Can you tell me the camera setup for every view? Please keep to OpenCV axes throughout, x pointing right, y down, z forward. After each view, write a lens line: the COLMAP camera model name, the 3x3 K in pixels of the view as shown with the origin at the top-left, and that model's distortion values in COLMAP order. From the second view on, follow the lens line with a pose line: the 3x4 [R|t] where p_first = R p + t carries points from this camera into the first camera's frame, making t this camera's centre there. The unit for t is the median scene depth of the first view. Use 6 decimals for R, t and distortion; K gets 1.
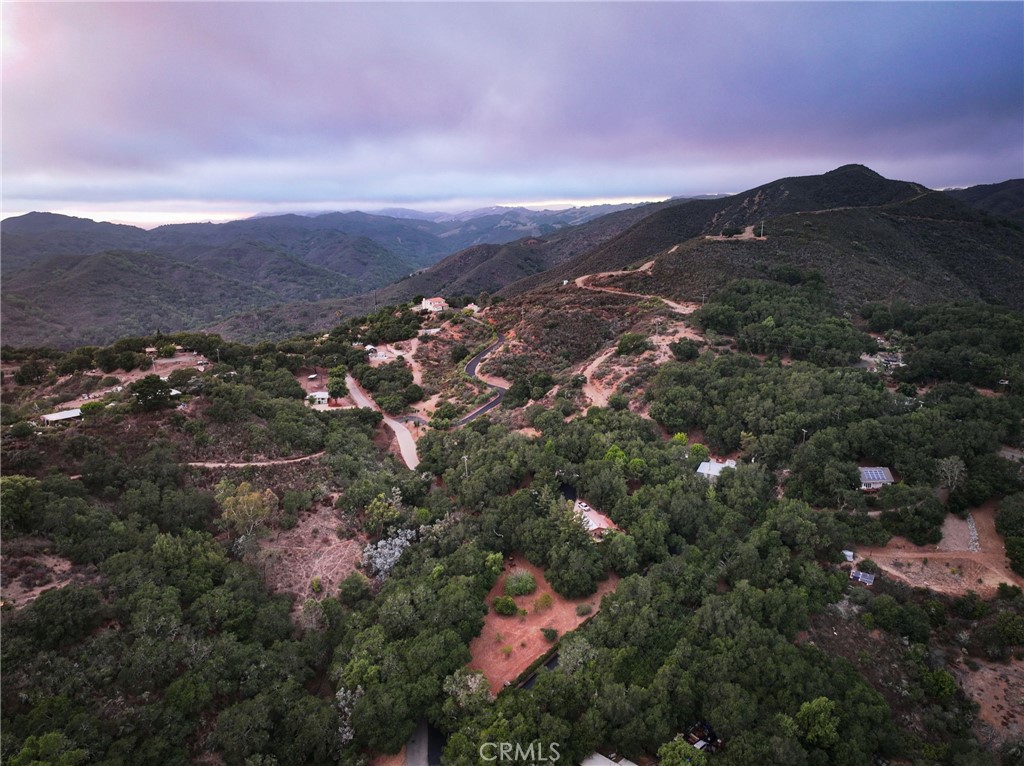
lens RADIAL K [[710.2, 0, 512.0], [0, 710.2, 383.0], [0, 0, 1]] dist [0.005522, 0.005514]
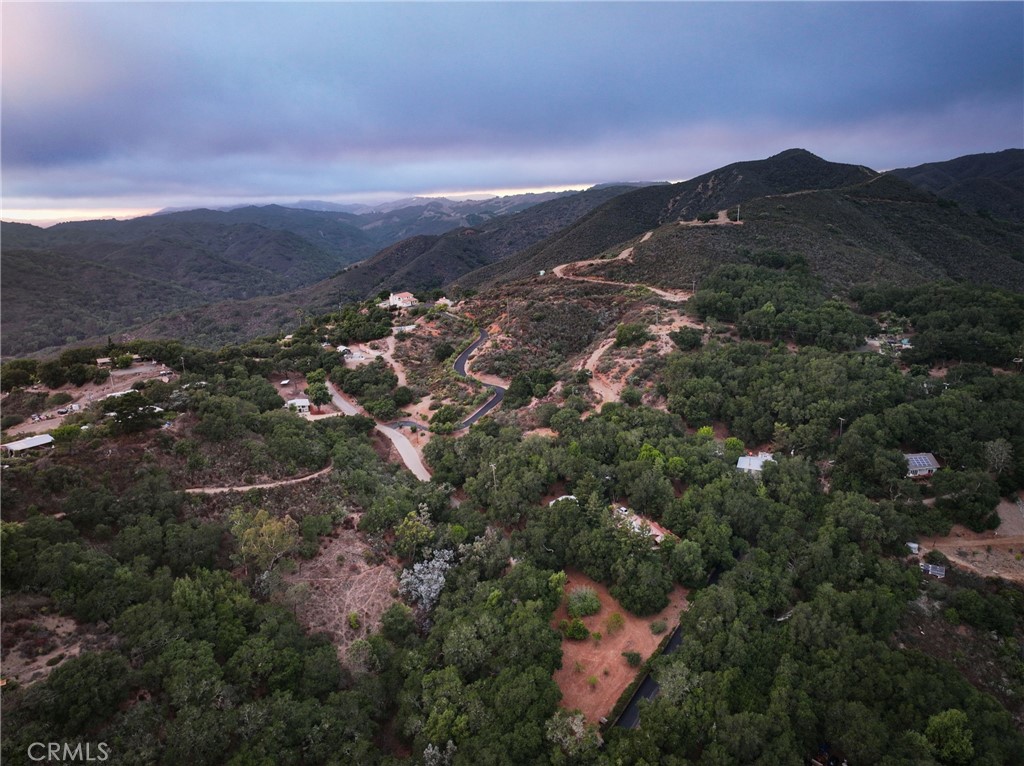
lens RADIAL K [[710.2, 0, 512.0], [0, 710.2, 383.0], [0, 0, 1]] dist [0.005522, 0.005514]
pose [[0.993678, -0.043309, 0.103575, -0.130615], [0.041958, 0.999004, 0.015192, -0.015356], [-0.104130, -0.010750, 0.994506, 0.079618]]
